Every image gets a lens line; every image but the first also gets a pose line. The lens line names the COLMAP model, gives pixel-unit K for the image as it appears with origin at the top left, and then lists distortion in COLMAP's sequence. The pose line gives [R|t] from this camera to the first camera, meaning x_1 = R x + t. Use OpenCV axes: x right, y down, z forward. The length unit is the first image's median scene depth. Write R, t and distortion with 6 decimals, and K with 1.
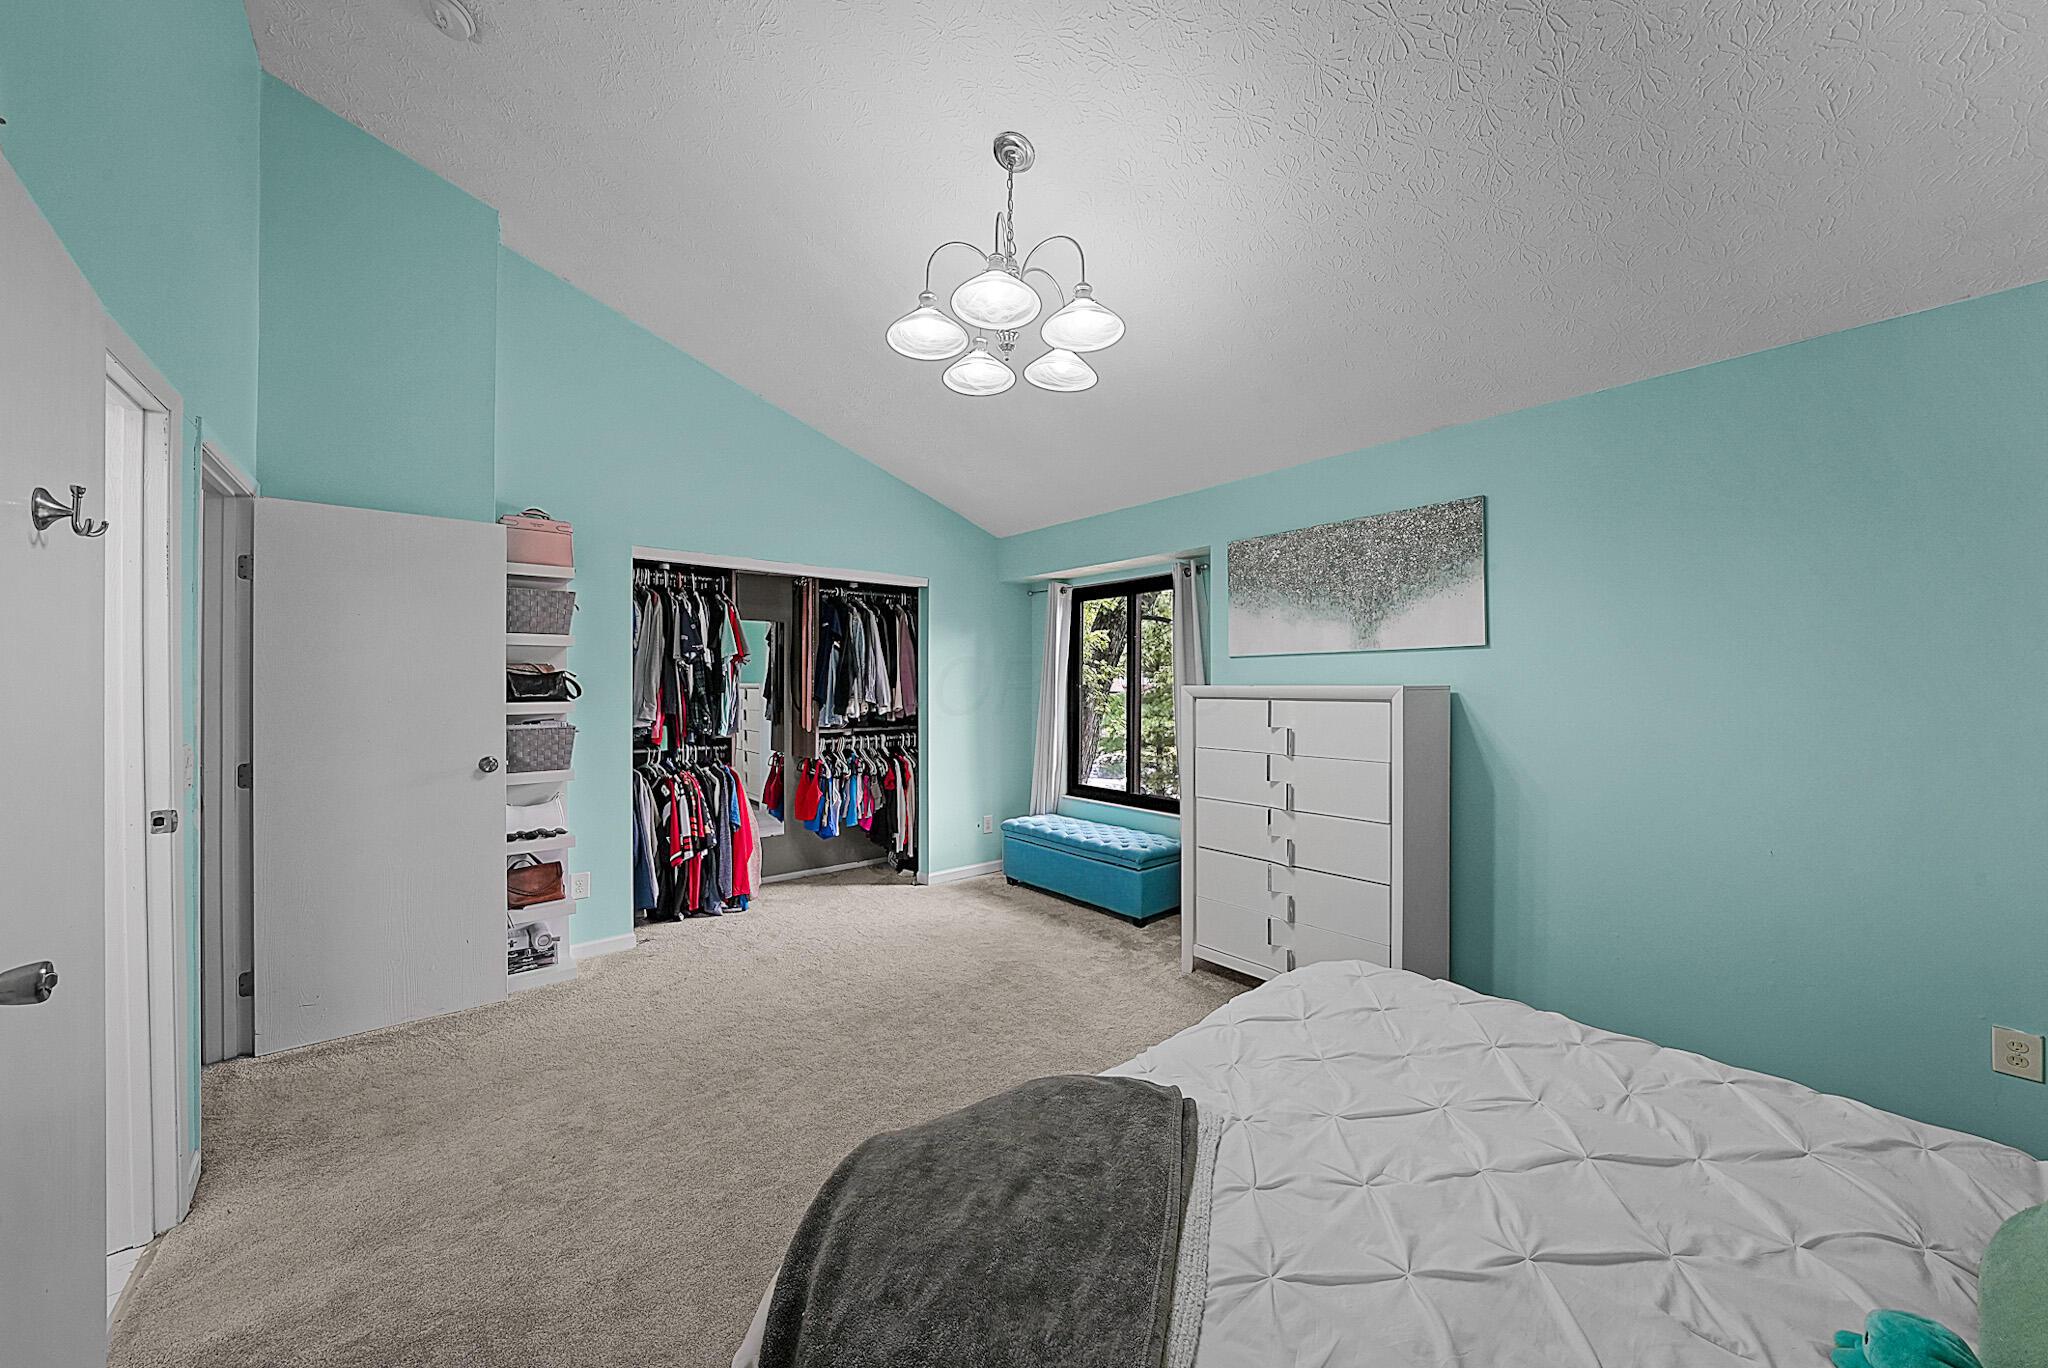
lens RADIAL K [[725.7, 0, 1022.9], [0, 725.7, 687.8], [0, 0, 1]] dist [-0.013901, 0.000097]
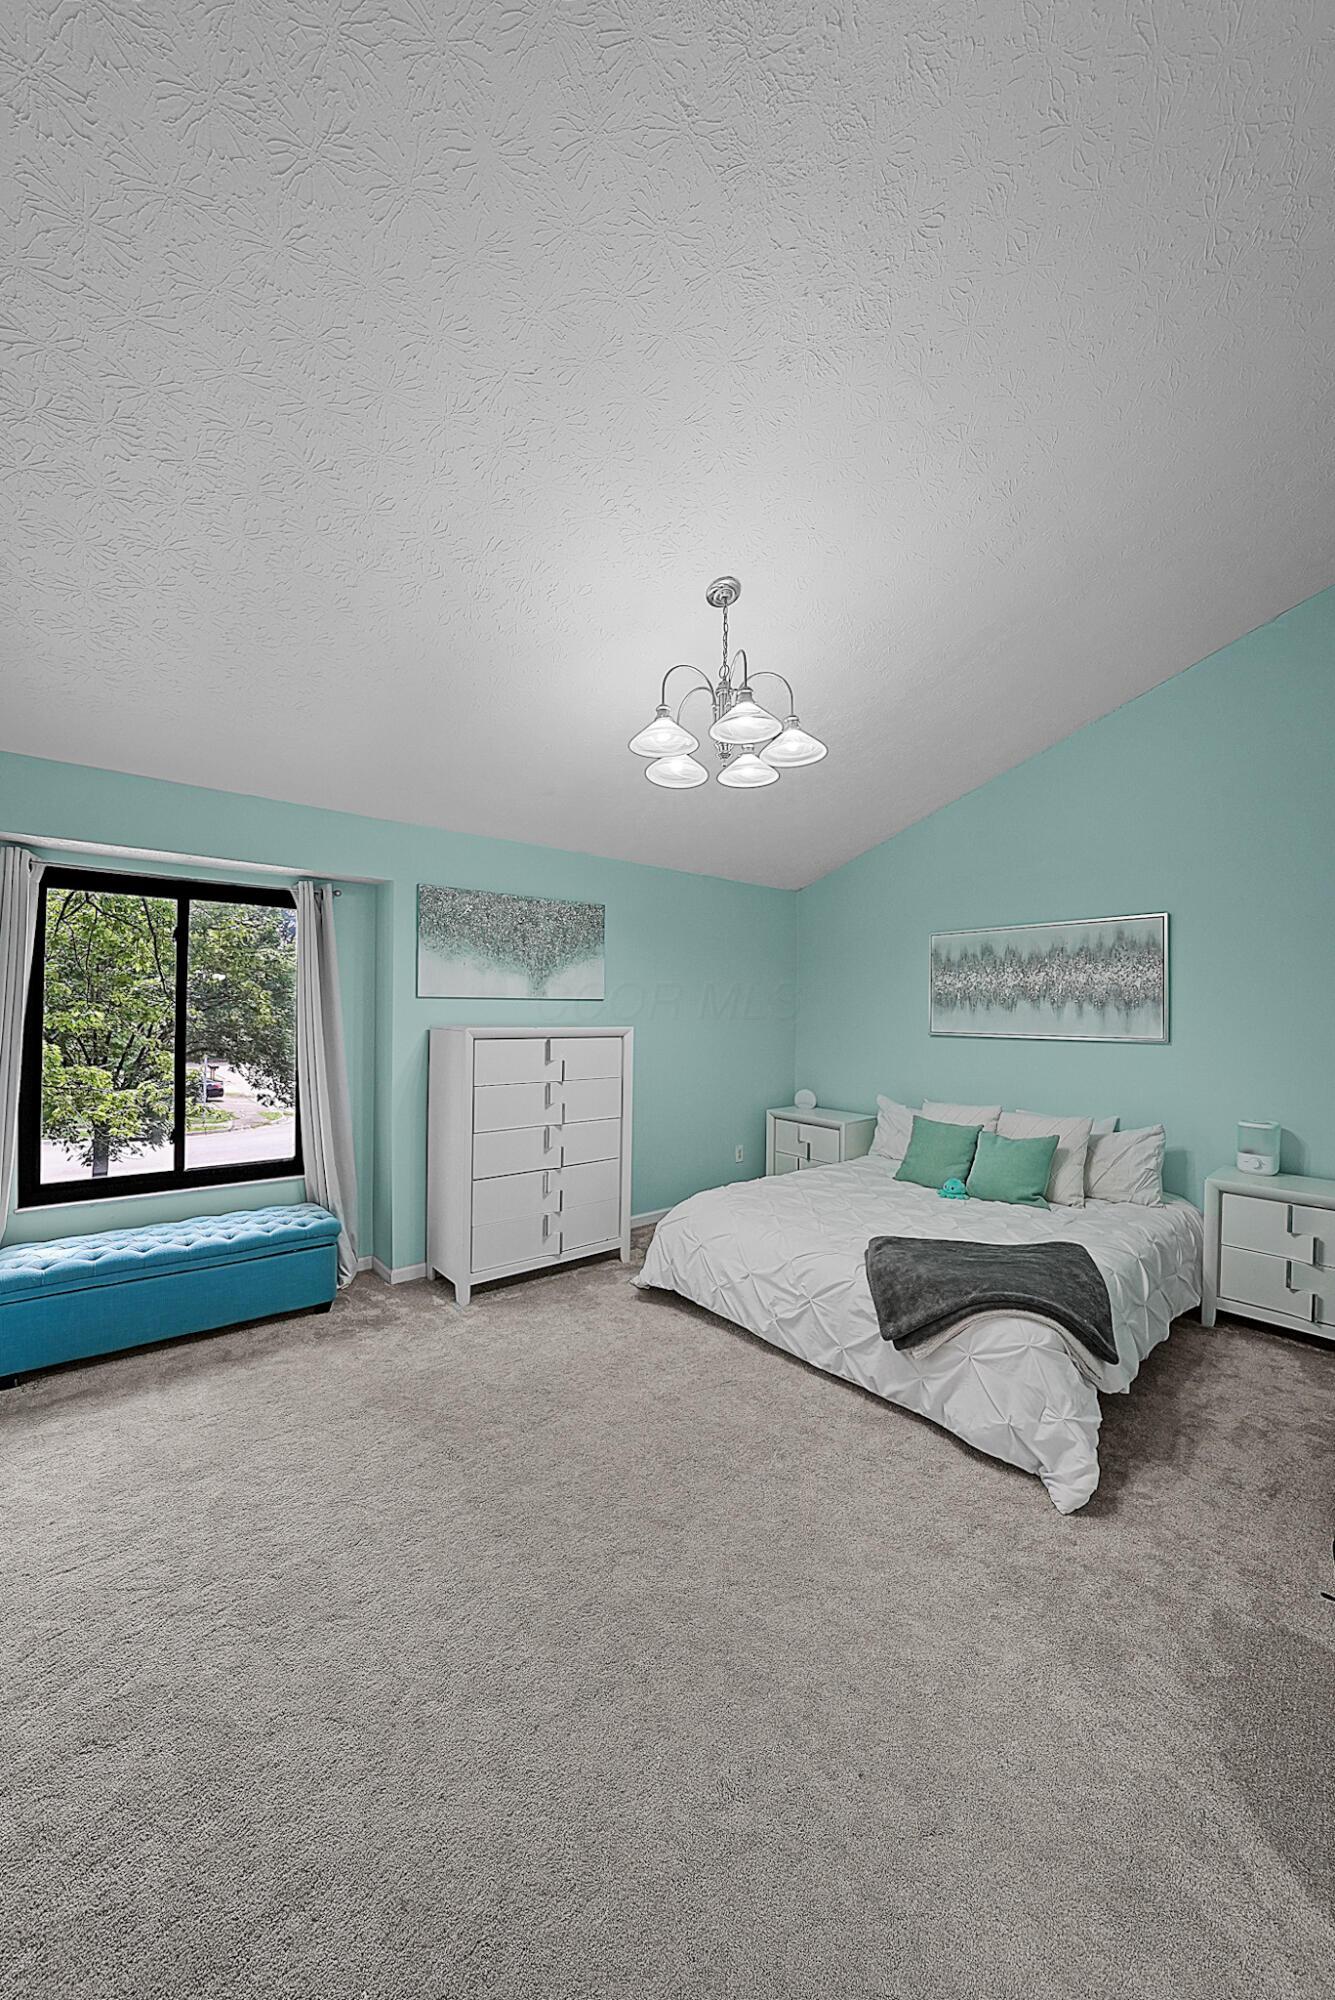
lens RADIAL K [[708.7, 0, 665.3], [0, 708.7, 1009.3], [0, 0, 1]] dist [-0.013901, 0.000097]
pose [[0.003307, -0.003036, 0.999990, -0.721784], [-0.014522, 0.999890, 0.003084, -0.034144], [-0.999889, -0.014532, 0.003263, 0.665312]]
